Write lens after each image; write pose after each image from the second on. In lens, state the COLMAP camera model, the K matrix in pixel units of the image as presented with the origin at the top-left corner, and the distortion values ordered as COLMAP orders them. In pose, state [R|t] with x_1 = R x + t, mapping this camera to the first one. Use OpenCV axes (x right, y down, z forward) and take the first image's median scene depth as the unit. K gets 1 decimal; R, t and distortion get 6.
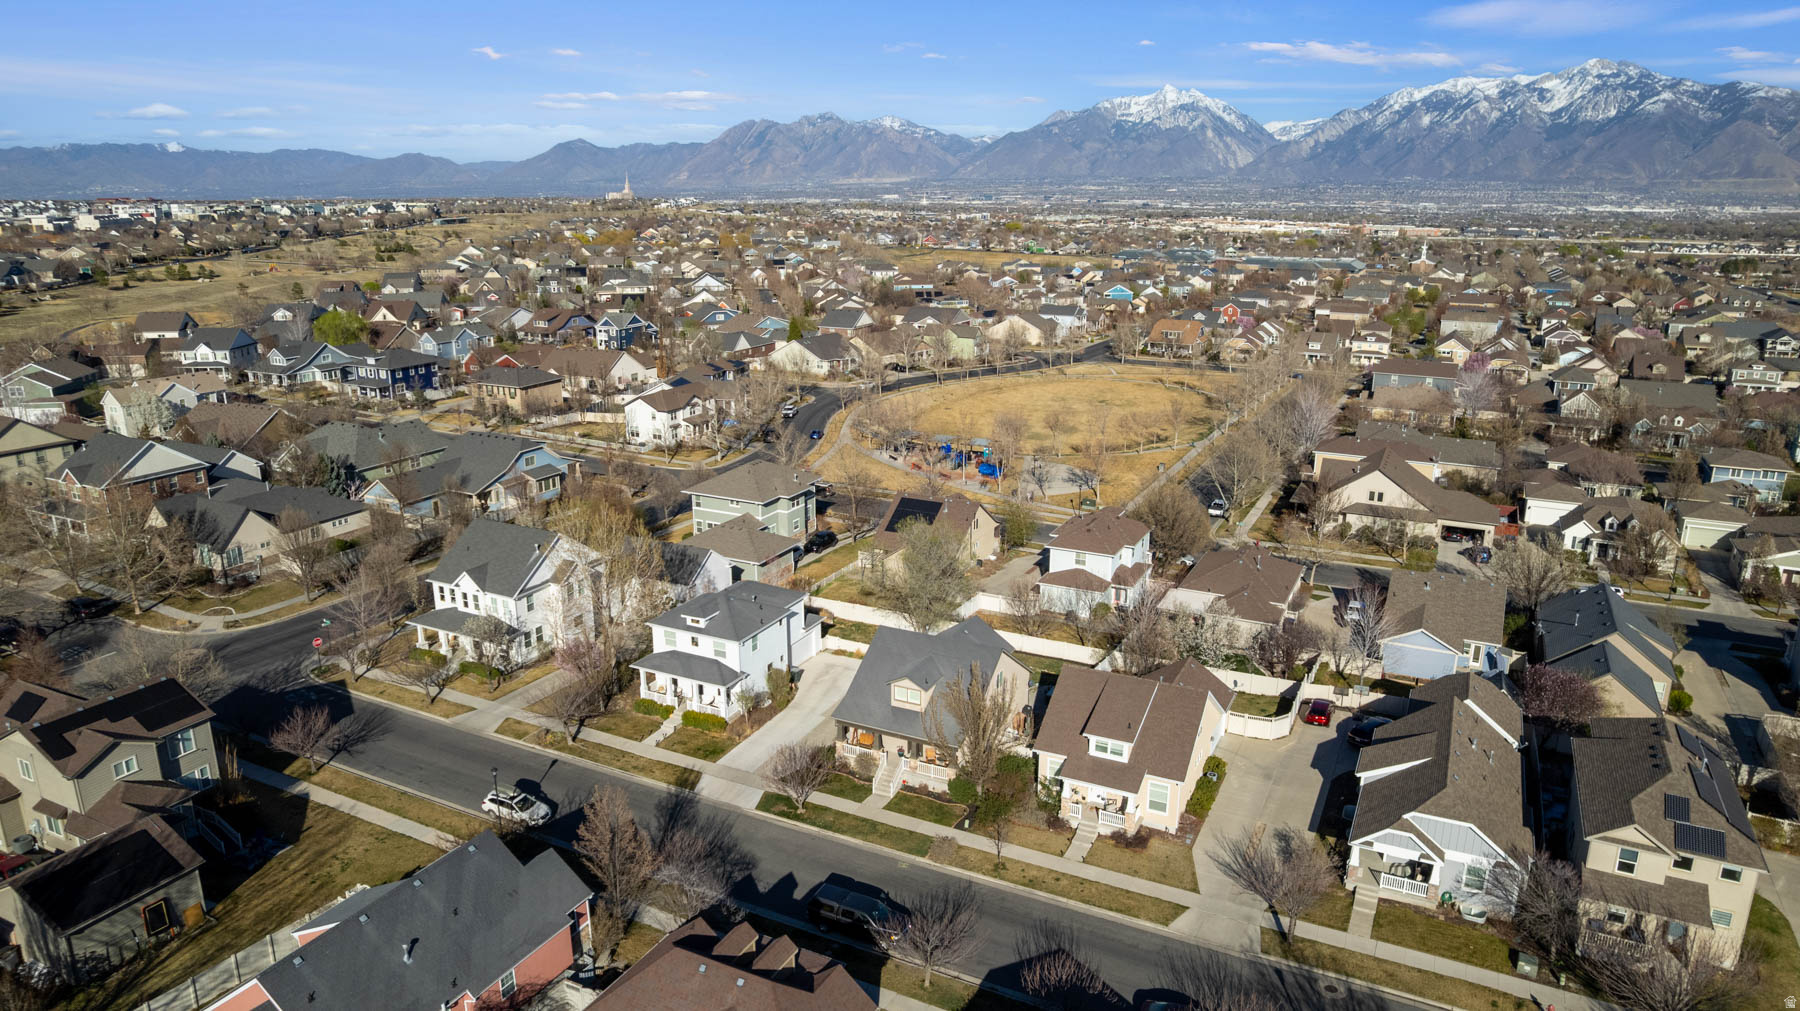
lens RADIAL K [[1153.3, 0, 903.3], [0, 1153.3, 508.5], [0, 0, 1]] dist [-0.081135, 0.076075]
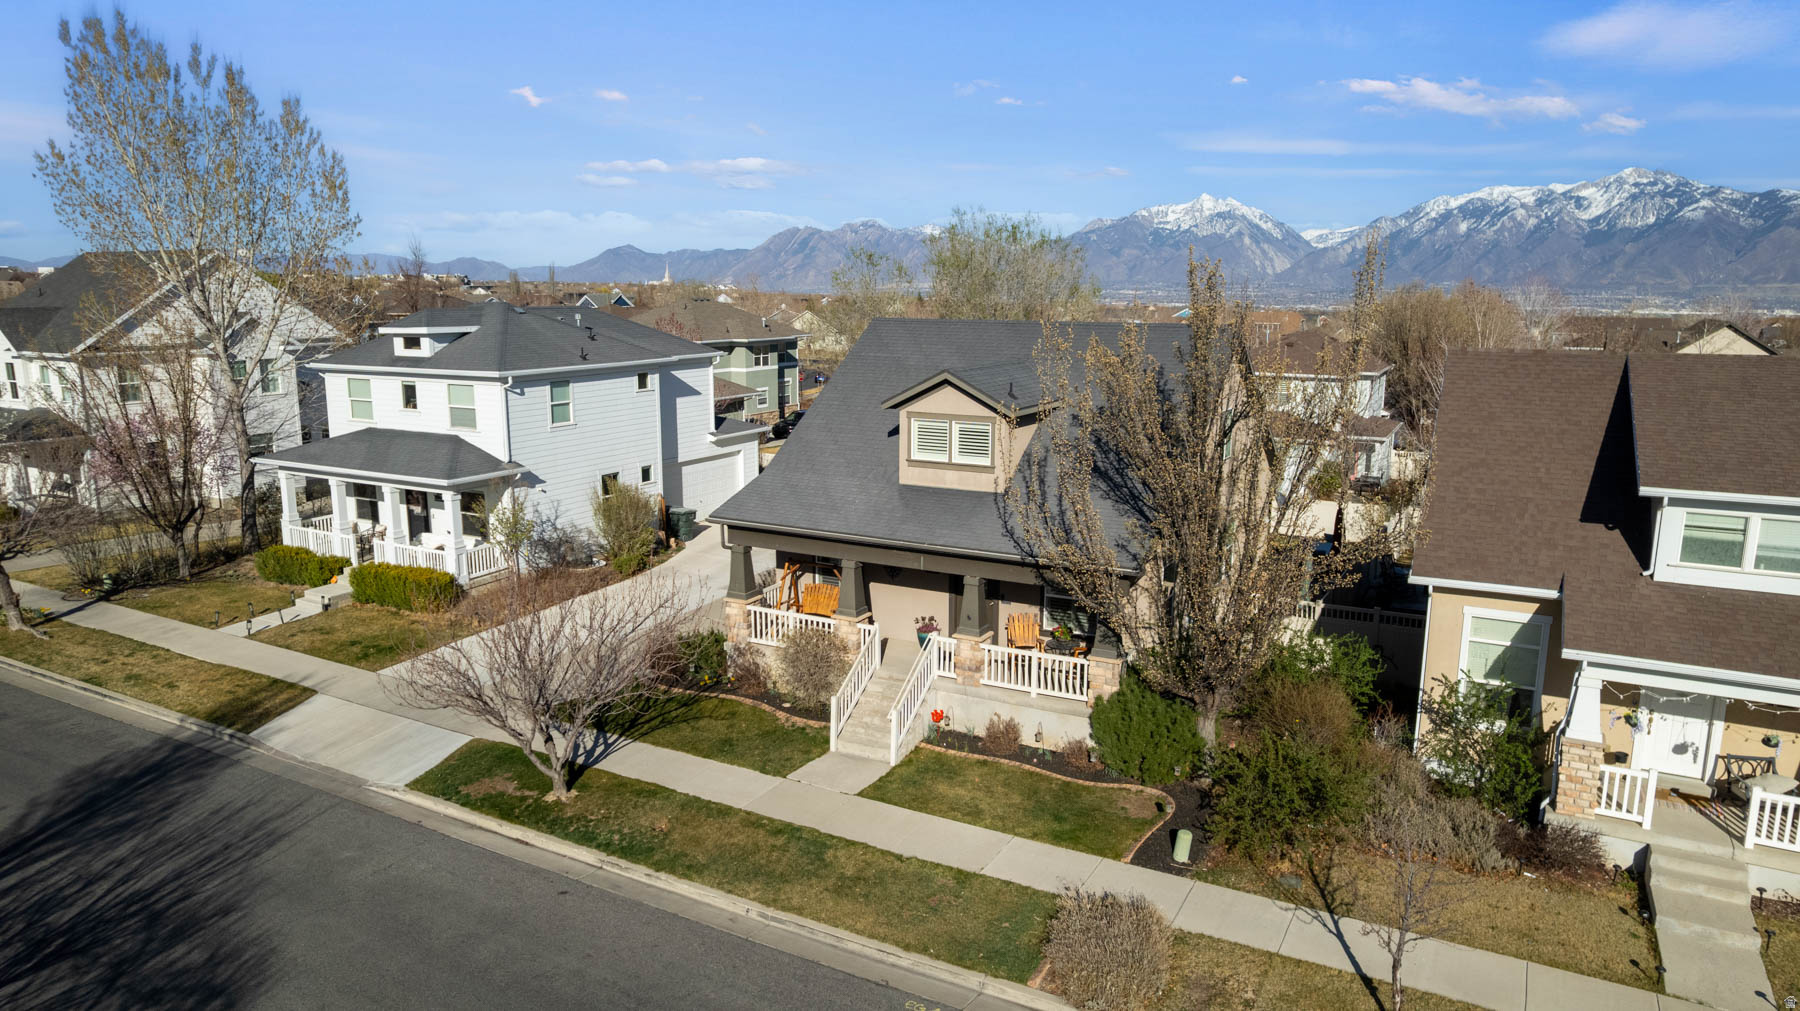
lens RADIAL K [[1153.3, 0, 903.3], [0, 1153.3, 508.5], [0, 0, 1]] dist [-0.081135, 0.076075]
pose [[0.999412, 0.008669, -0.033185, 0.001174], [-0.011579, 0.996006, -0.088531, 0.184697], [0.032285, 0.088864, 0.995520, 0.612291]]
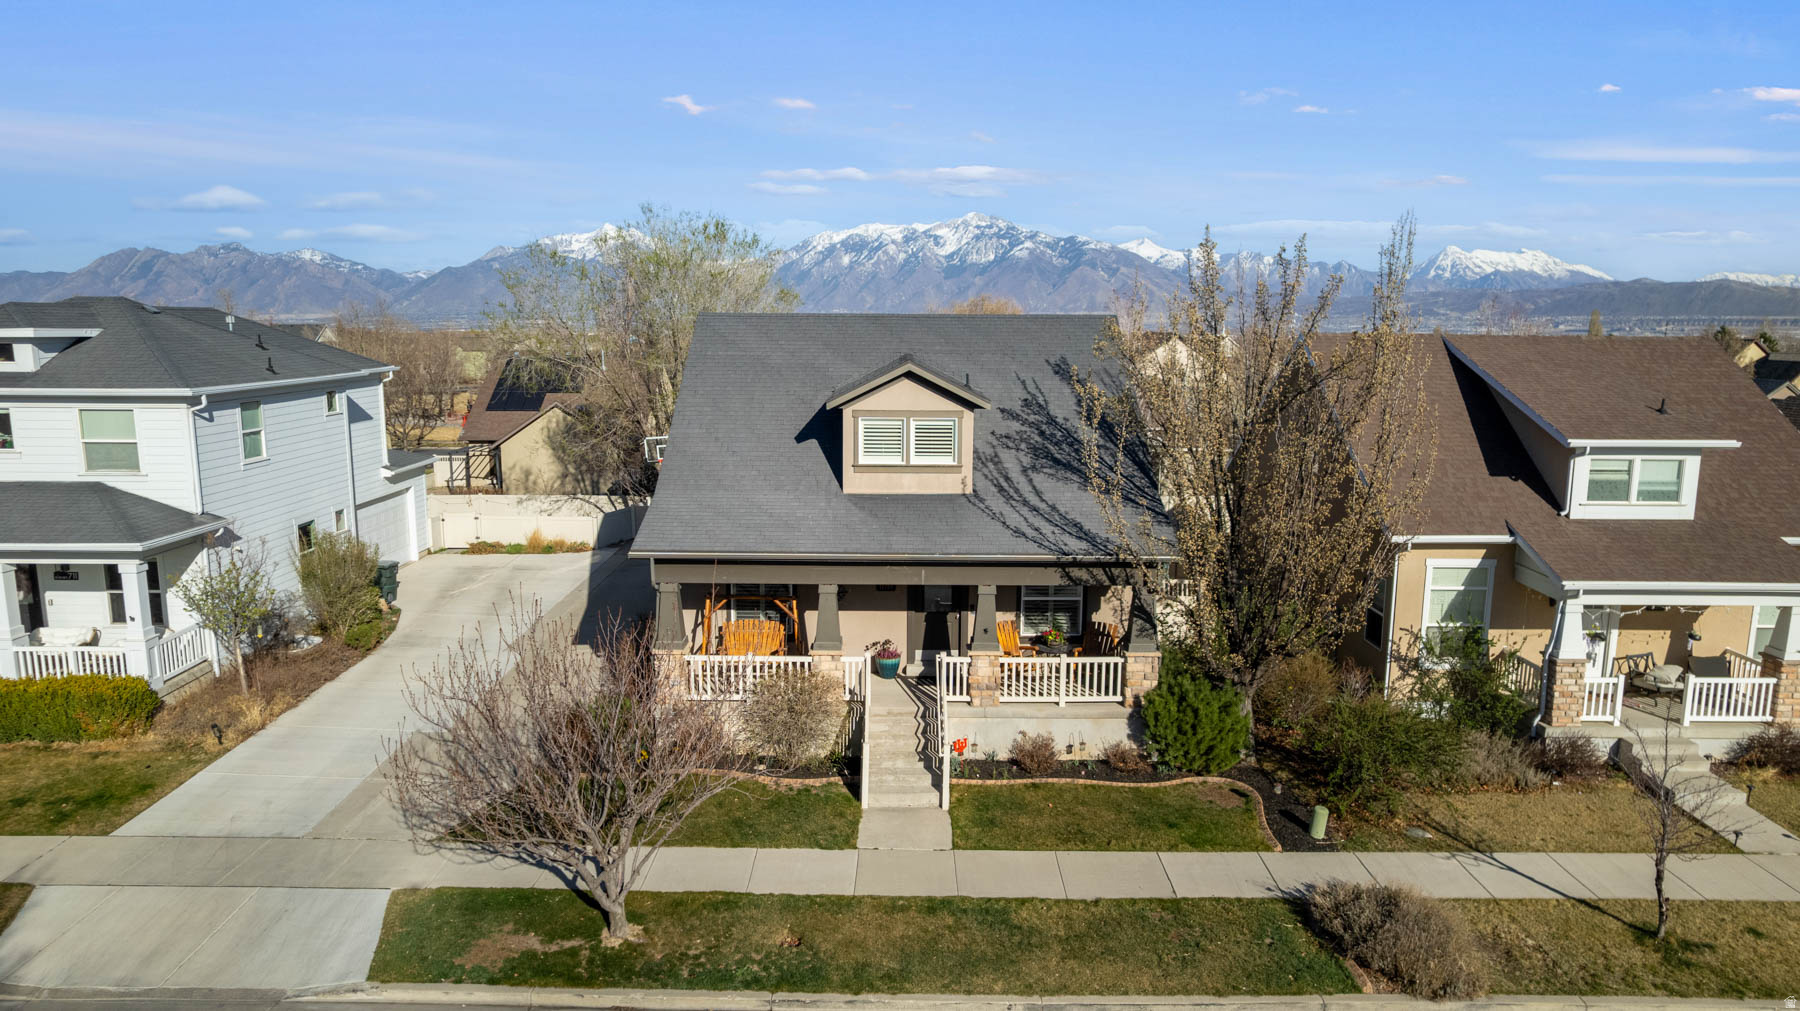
lens RADIAL K [[1153.3, 0, 903.3], [0, 1153.3, 508.5], [0, 0, 1]] dist [-0.081135, 0.076075]
pose [[0.894653, -0.068743, 0.441442, -0.108308], [0.118564, 0.989194, -0.086246, 0.179617], [-0.430743, 0.129499, 0.893135, 0.667558]]
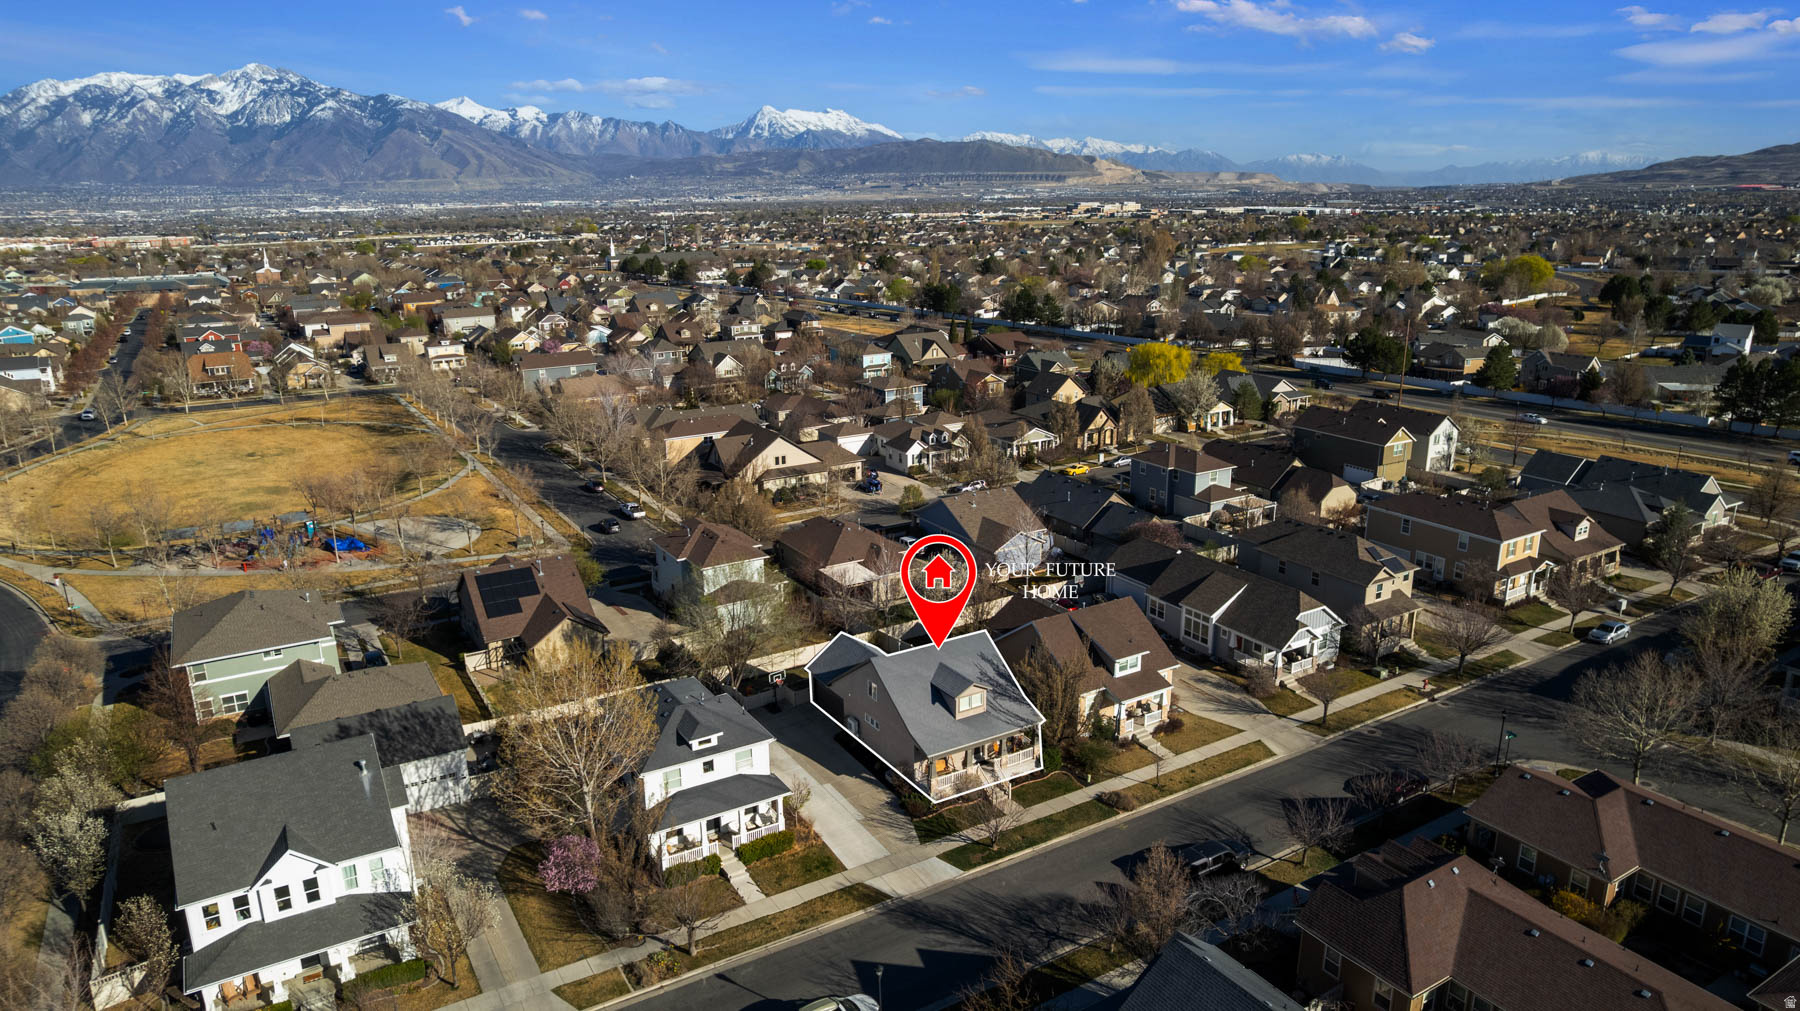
lens RADIAL K [[1153.3, 0, 903.3], [0, 1153.3, 508.5], [0, 0, 1]] dist [-0.081135, 0.076075]
pose [[0.526446, -0.239703, 0.815719, -0.706467], [0.241746, 0.962035, 0.126681, -0.122447], [-0.815116, 0.130506, 0.564406, 0.413386]]
